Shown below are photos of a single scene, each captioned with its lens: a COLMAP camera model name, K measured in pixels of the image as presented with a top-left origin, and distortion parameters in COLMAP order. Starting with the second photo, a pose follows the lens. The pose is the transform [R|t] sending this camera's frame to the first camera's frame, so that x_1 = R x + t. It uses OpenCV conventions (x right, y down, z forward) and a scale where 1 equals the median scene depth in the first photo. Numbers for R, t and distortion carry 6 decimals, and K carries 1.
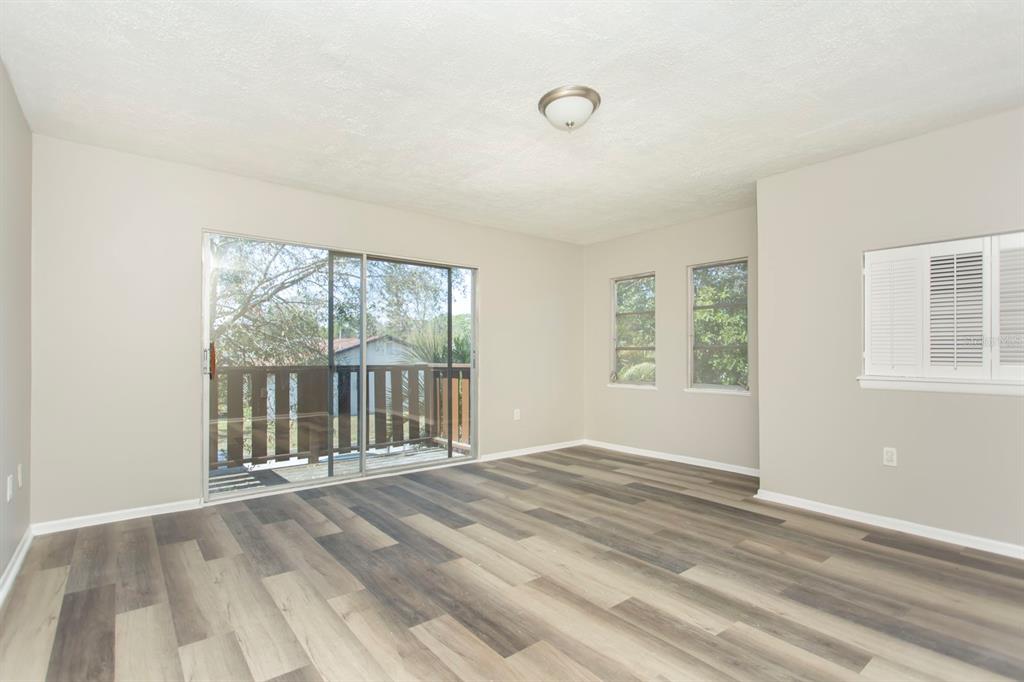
lens RADIAL K [[496.1, 0, 510.3], [0, 496.1, 360.2], [0, 0, 1]] dist [-0.000592, -0.000761]
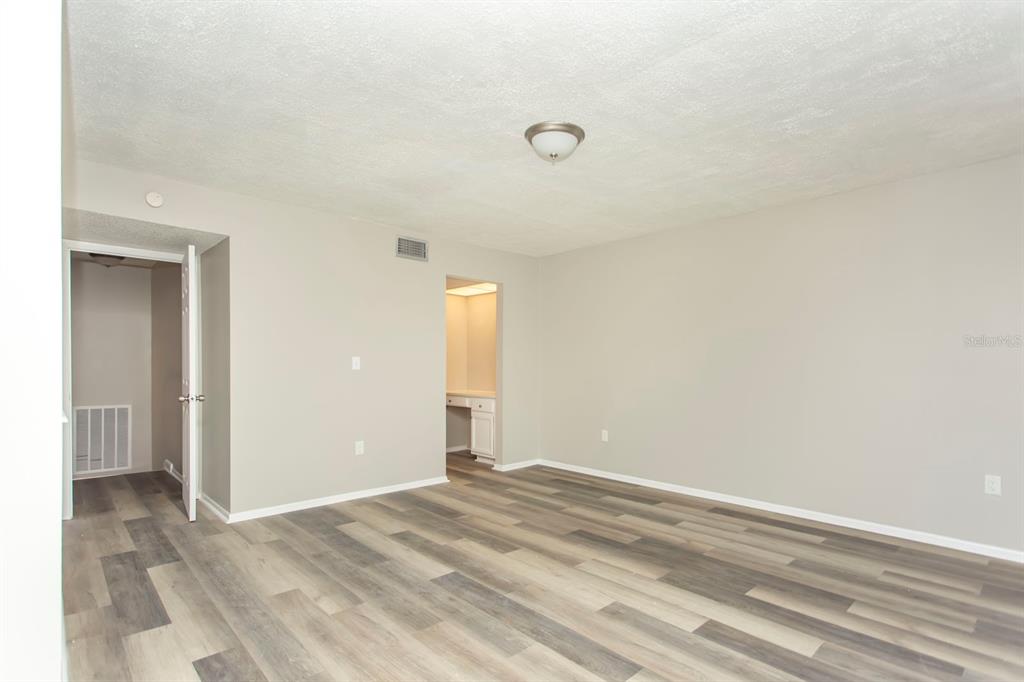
lens RADIAL K [[496.1, 0, 510.3], [0, 496.1, 360.2], [0, 0, 1]] dist [-0.000592, -0.000761]
pose [[-0.997660, -0.006284, -0.068080, 0.272058], [-0.005969, 0.999971, -0.004832, -0.042359], [0.068109, -0.004414, -0.997668, 1.985562]]
